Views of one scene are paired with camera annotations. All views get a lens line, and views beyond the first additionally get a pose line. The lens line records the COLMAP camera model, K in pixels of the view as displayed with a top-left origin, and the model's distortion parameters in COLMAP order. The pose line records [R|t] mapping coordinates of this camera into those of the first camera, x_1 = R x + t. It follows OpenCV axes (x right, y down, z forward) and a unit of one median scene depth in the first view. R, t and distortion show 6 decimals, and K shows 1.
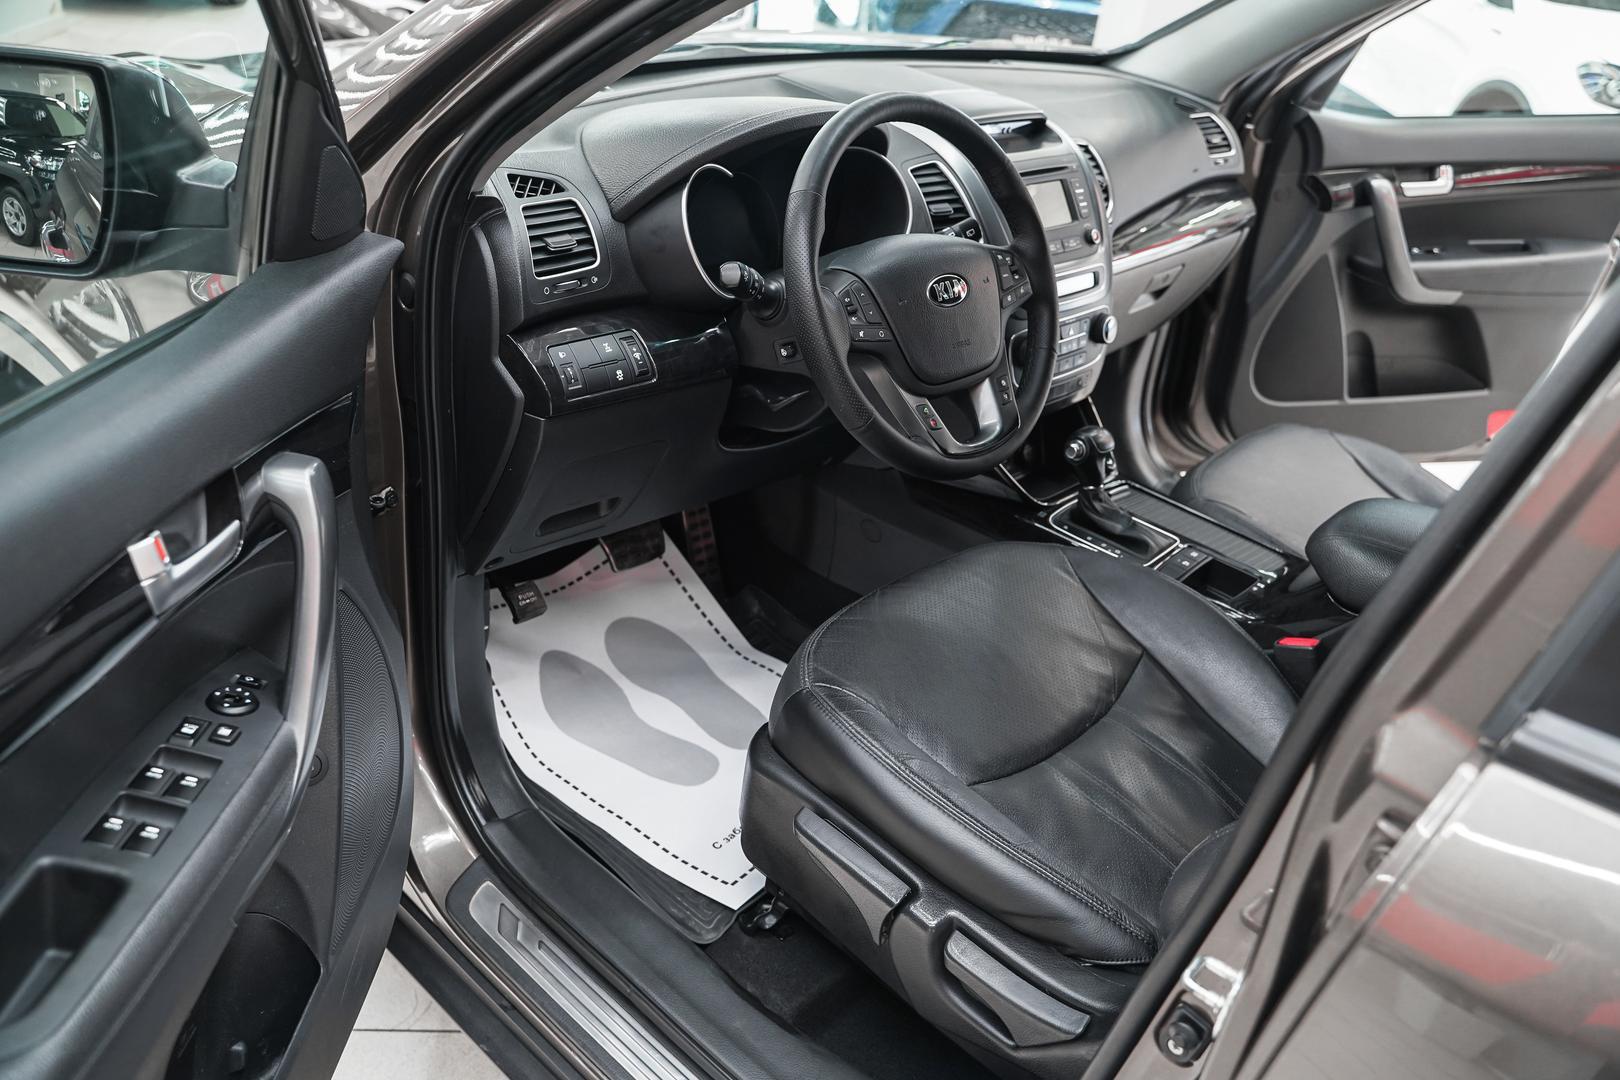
lens RADIAL K [[1320.0, 0, 815.3], [0, 1320.0, 531.5], [0, 0, 1]] dist [-0.123539, 0.093343]
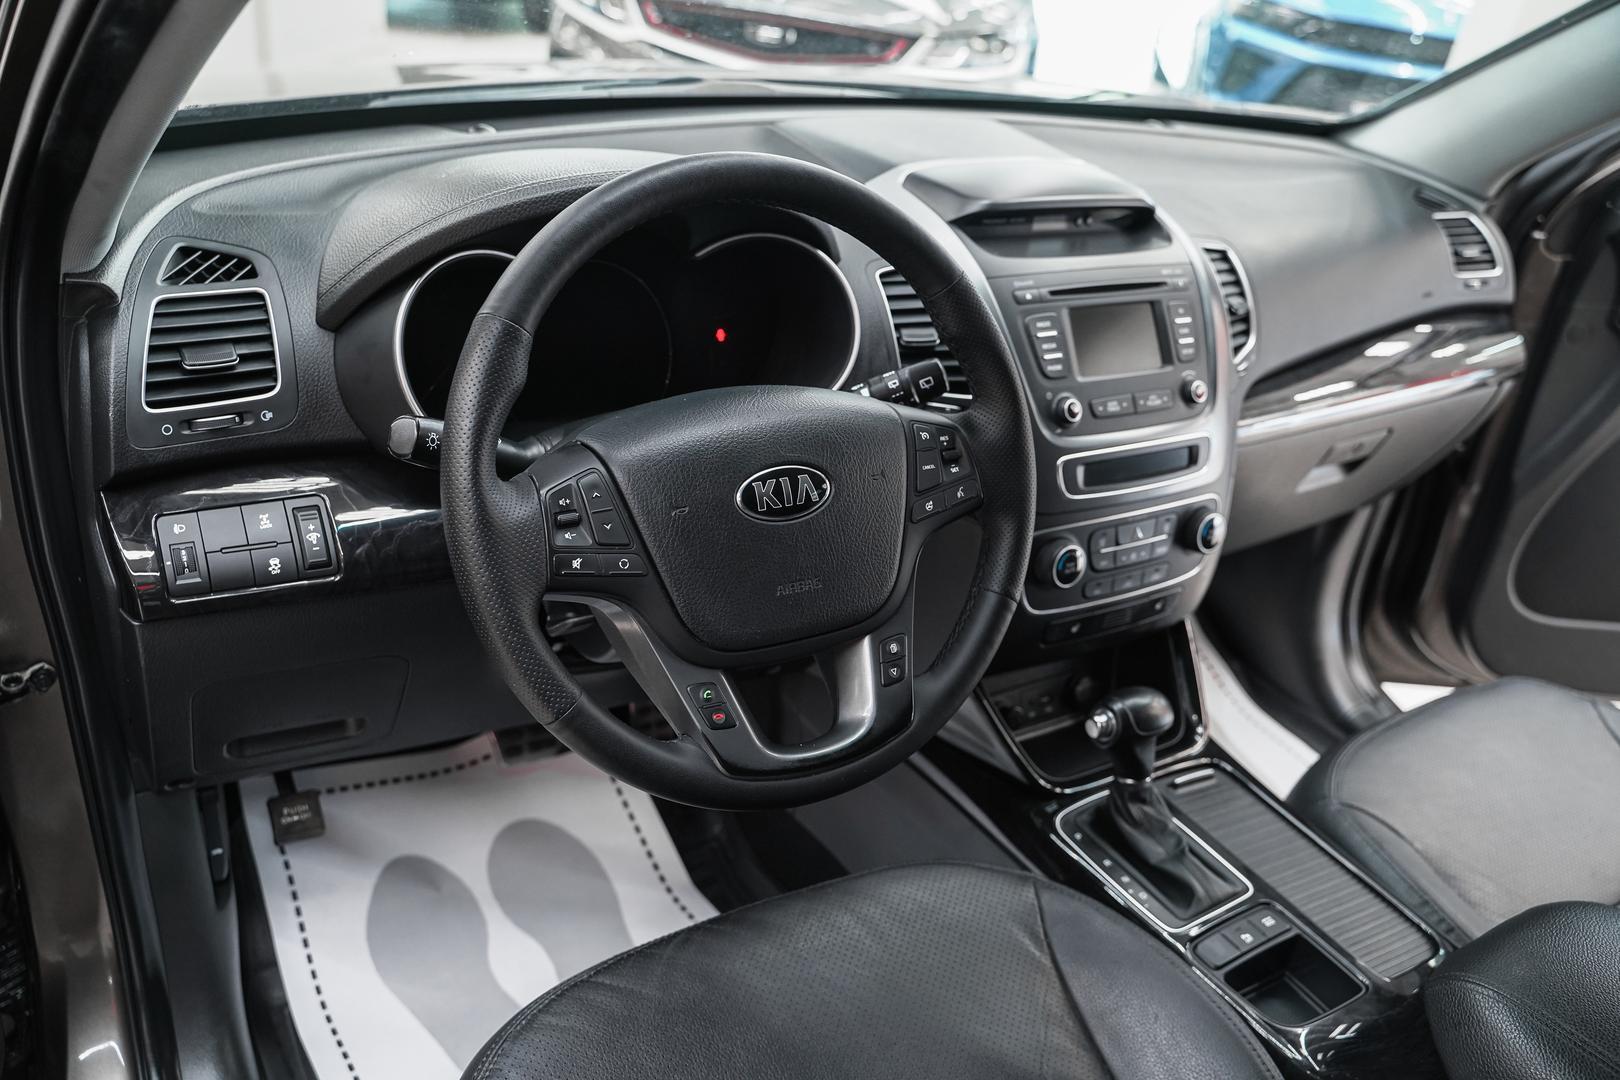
lens RADIAL K [[1320.0, 0, 822.3], [0, 1320.0, 530.0], [0, 0, 1]] dist [-0.123539, 0.093343]
pose [[0.963691, 0.123951, -0.236506, 0.191769], [-0.132661, 0.990934, -0.021216, -0.115985], [0.231732, 0.051820, 0.971398, 0.318648]]
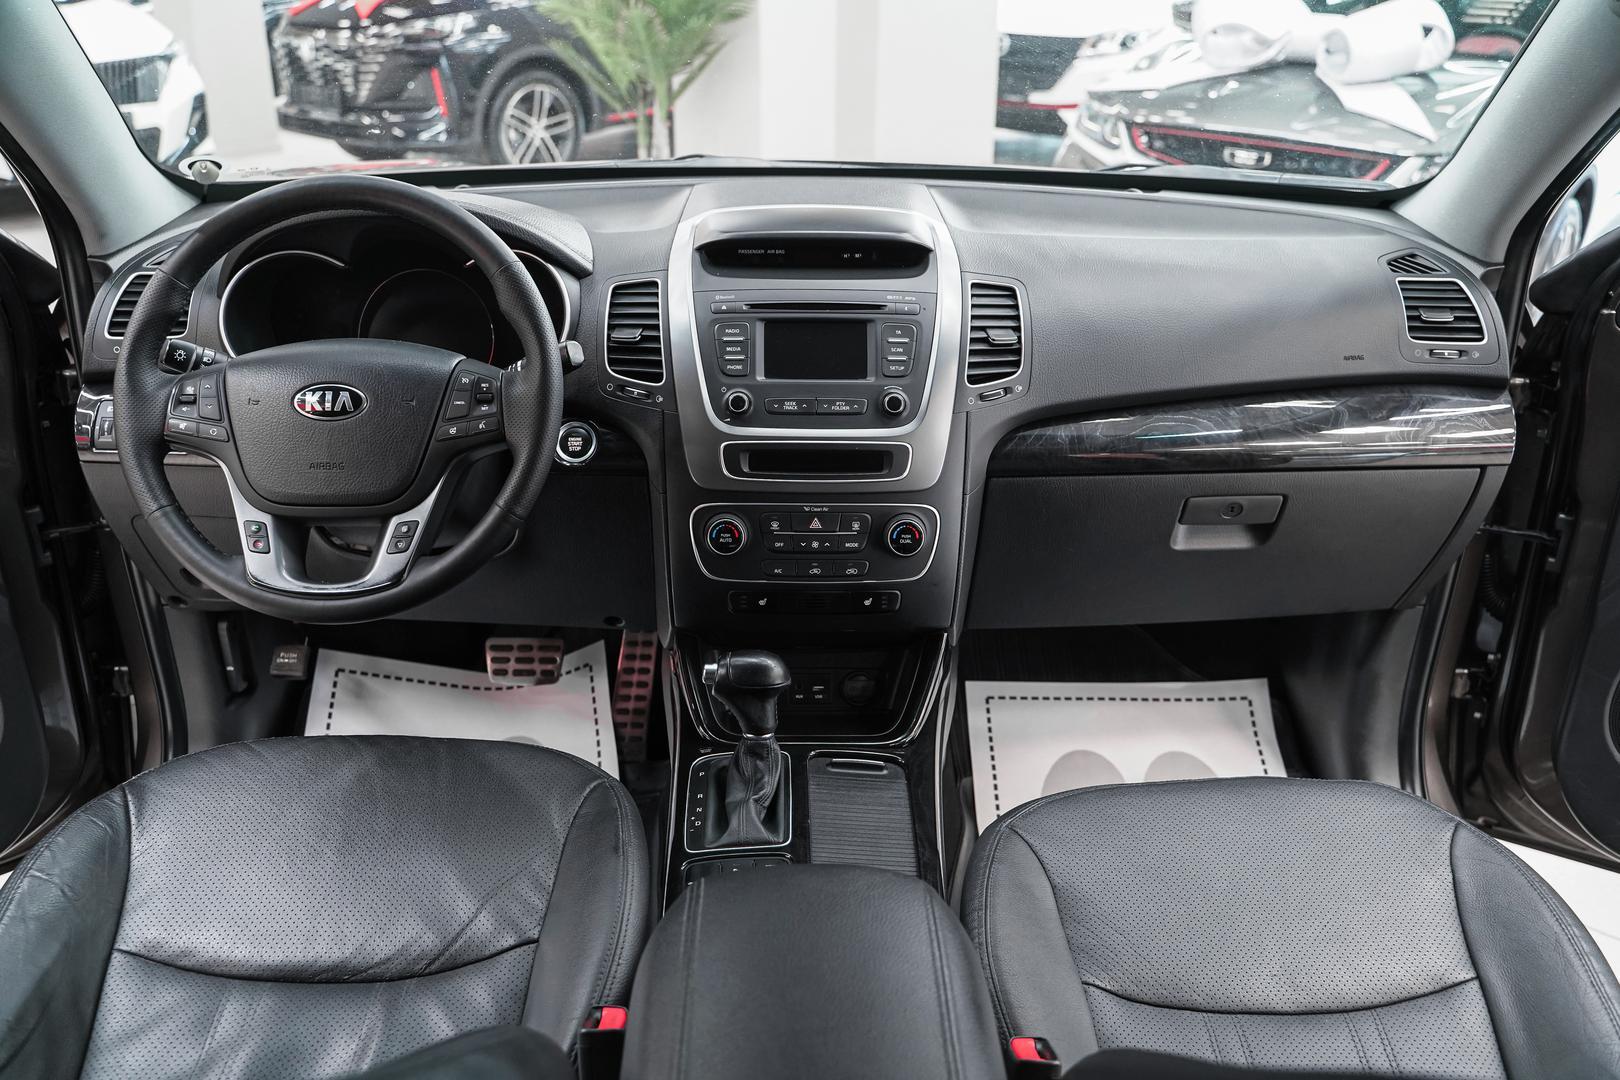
lens RADIAL K [[1320.0, 0, 814.7], [0, 1320.0, 540.8], [0, 0, 1]] dist [-0.123539, 0.093343]
pose [[0.696882, 0.201610, -0.688266, 0.678268], [-0.283853, 0.958846, -0.006537, -0.134154], [0.658623, 0.199921, 0.725429, 0.454335]]
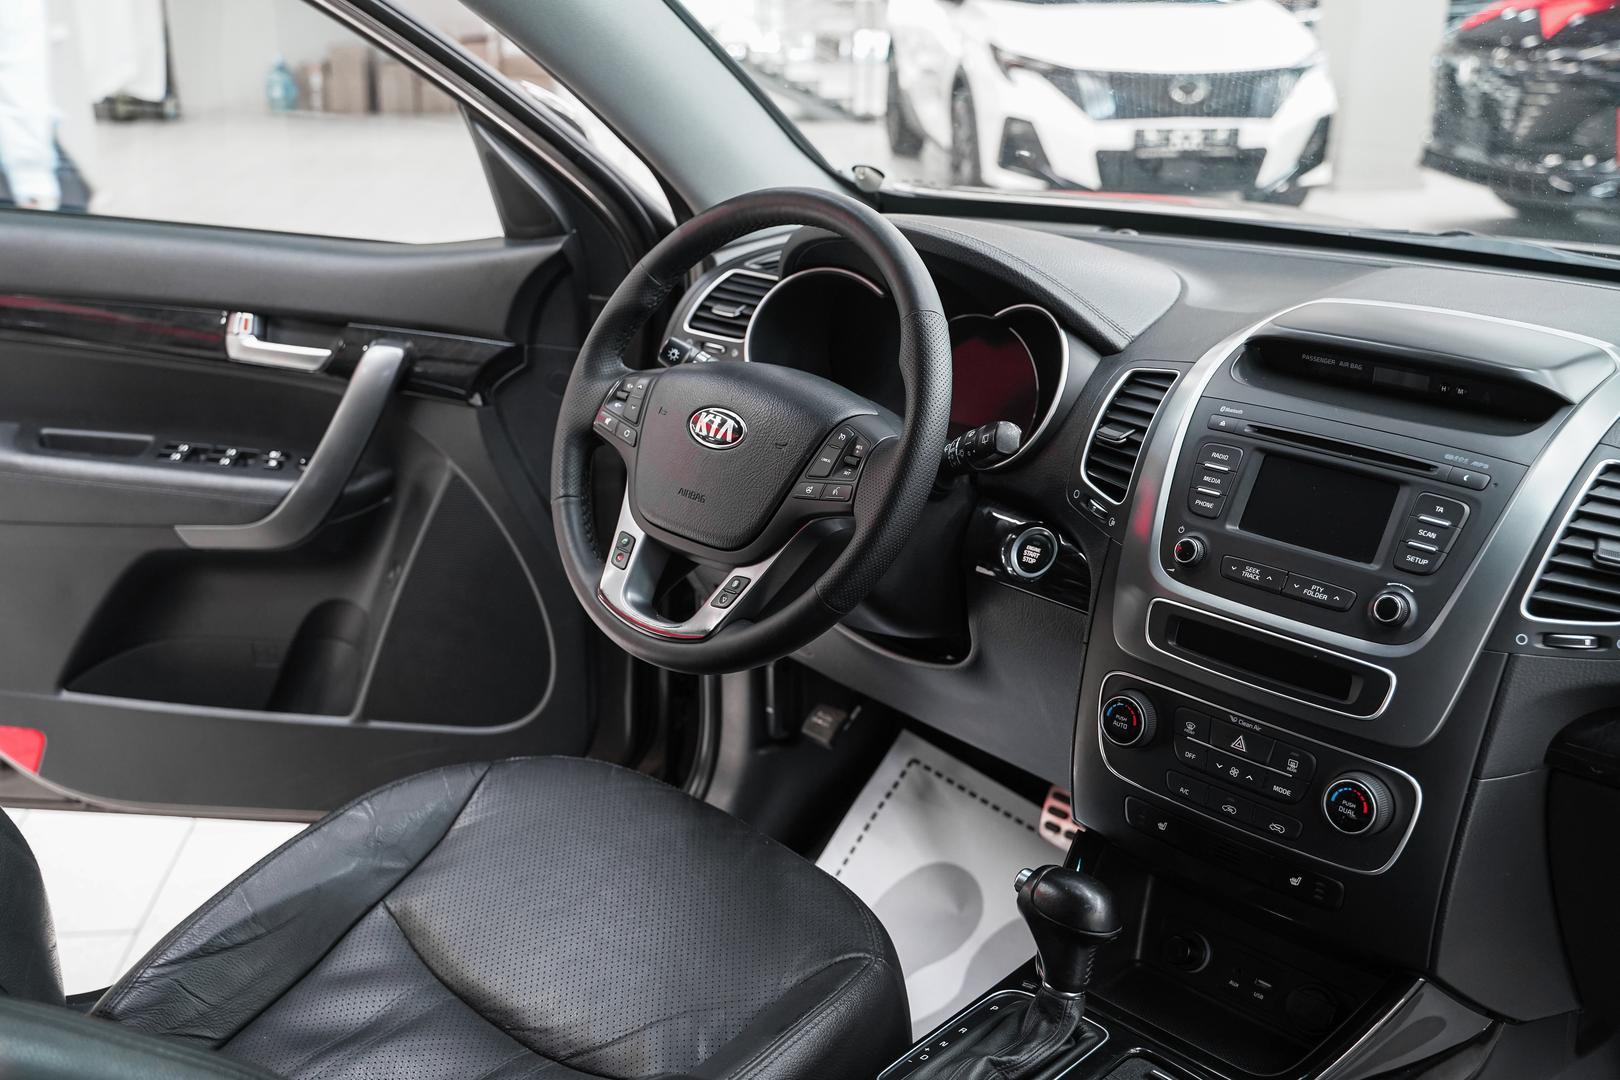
lens RADIAL K [[1635.6, 0, 776.5], [0, 1635.6, 523.6], [0, 0, 1]] dist [-0.038971, 0.000000]
pose [[-0.038317, 0.226547, -0.973246, 0.775861], [-0.481247, 0.849387, 0.216662, -0.267475], [0.875747, 0.476674, 0.076479, 0.727366]]
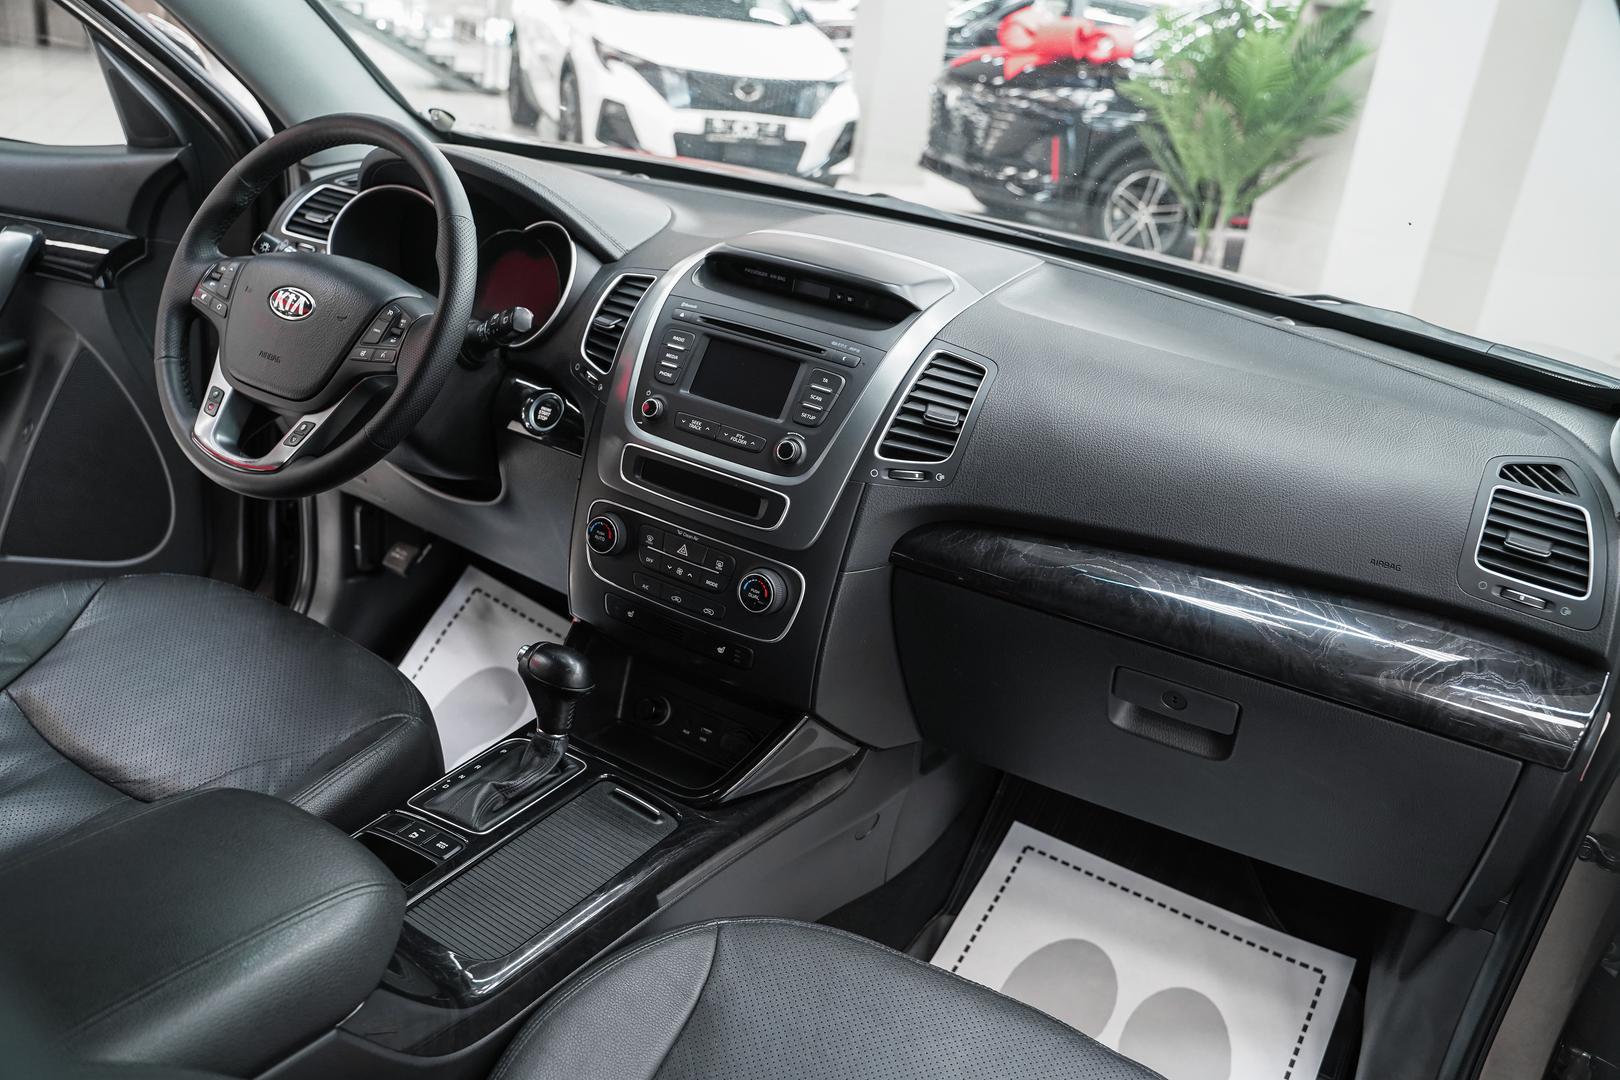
lens RADIAL K [[1320.0, 0, 818.7], [0, 1320.0, 539.4], [0, 0, 1]] dist [-0.123539, 0.093343]
pose [[0.241349, 0.302535, -0.922076, 0.828054], [-0.549268, 0.825906, 0.127213, -0.276432], [0.800035, 0.475764, 0.365504, 0.772777]]
